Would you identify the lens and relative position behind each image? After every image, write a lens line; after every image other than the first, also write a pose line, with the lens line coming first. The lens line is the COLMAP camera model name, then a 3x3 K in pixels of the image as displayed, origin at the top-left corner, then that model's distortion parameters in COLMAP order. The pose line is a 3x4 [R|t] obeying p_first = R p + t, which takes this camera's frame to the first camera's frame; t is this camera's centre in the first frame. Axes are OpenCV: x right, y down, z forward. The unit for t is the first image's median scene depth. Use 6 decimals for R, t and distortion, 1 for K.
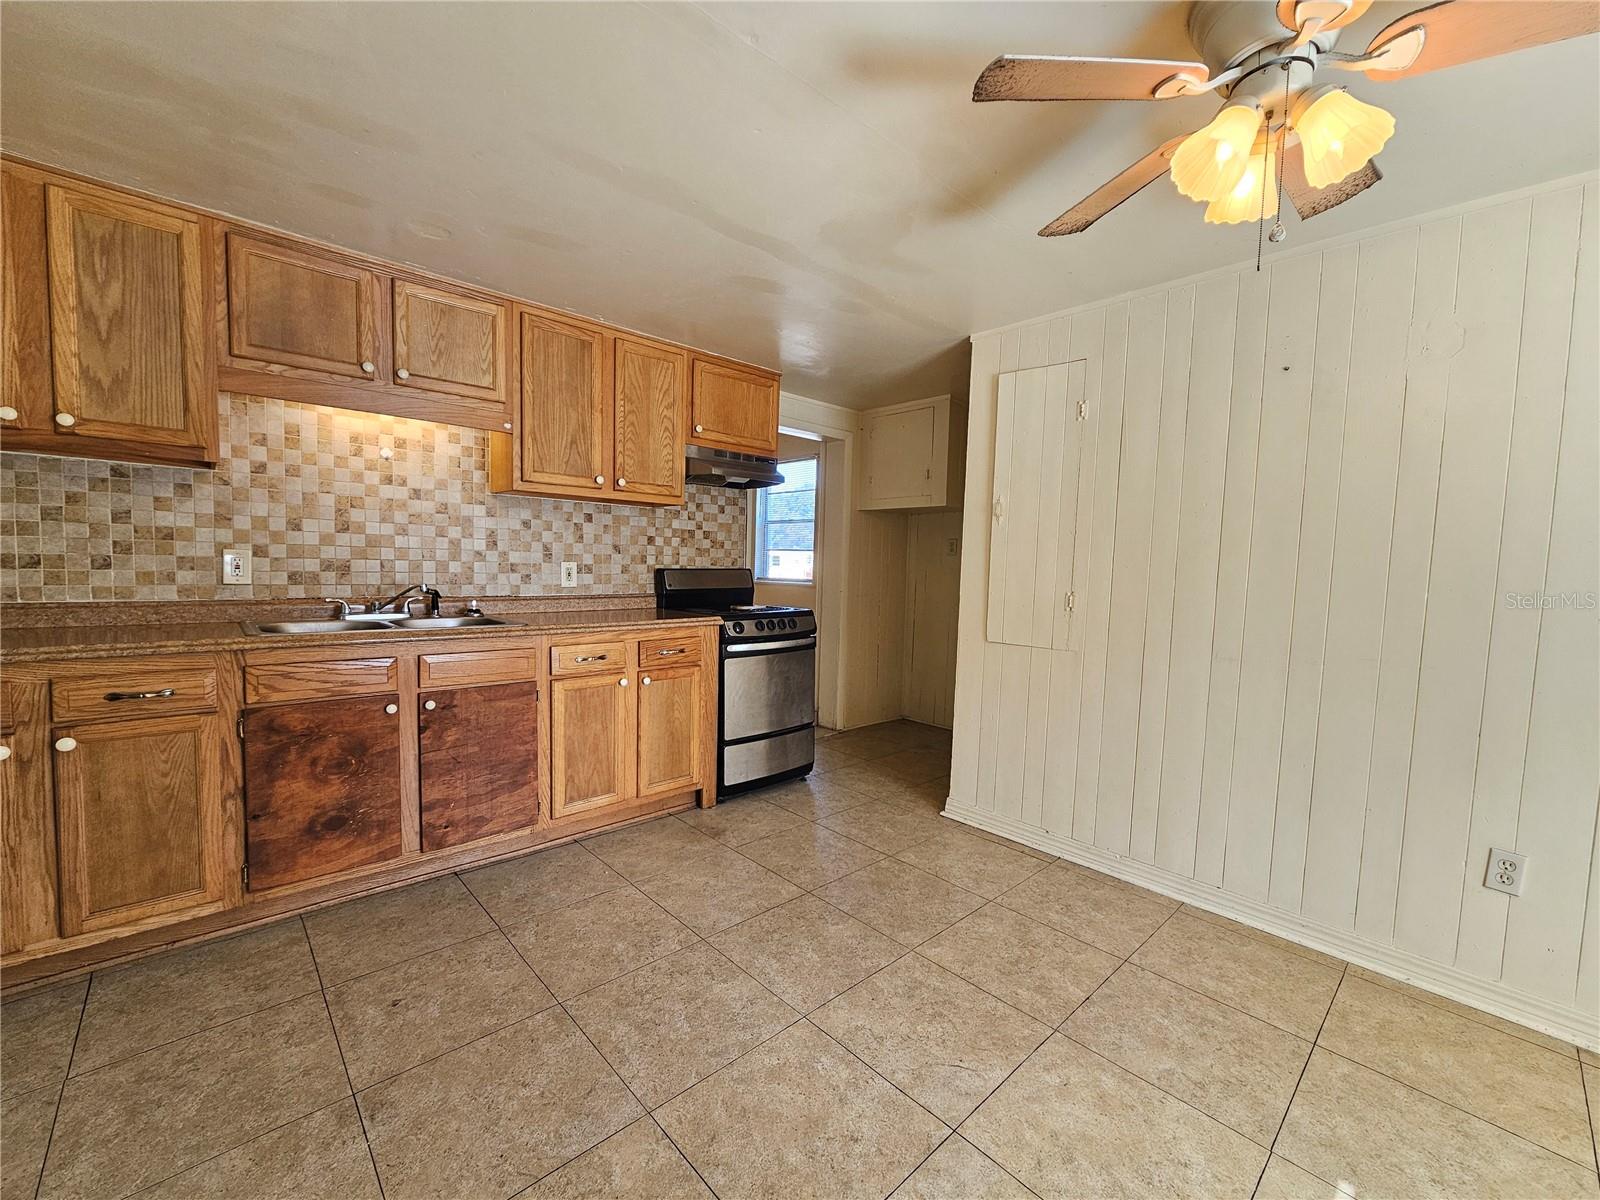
lens RADIAL K [[654.3, 0, 795.2], [0, 654.3, 608.7], [0, 0, 1]] dist [-0.000715, 0.000495]
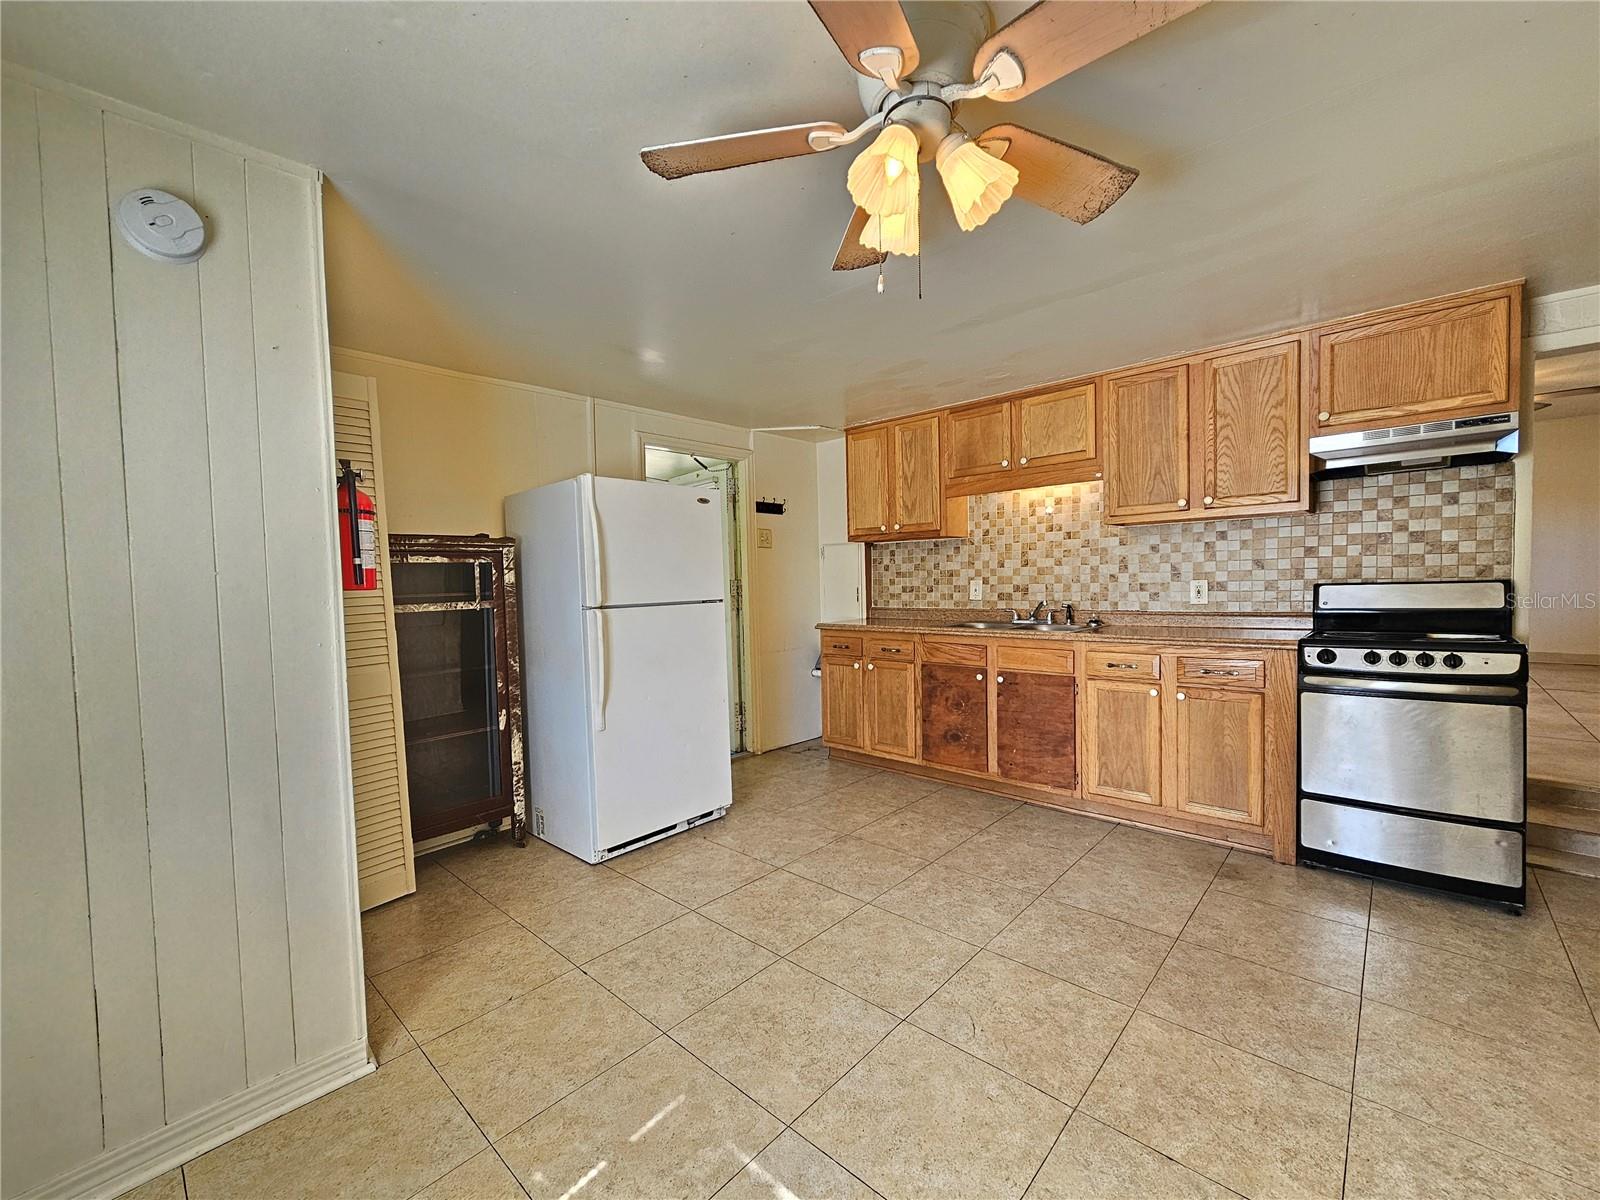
lens RADIAL K [[654.3, 0, 795.2], [0, 654.3, 608.7], [0, 0, 1]] dist [-0.000715, 0.000495]
pose [[0.080022, 0.016097, -0.996663, 0.794248], [-0.043033, 0.998993, 0.012680, -0.013987], [0.995864, 0.041875, 0.080634, 0.338927]]
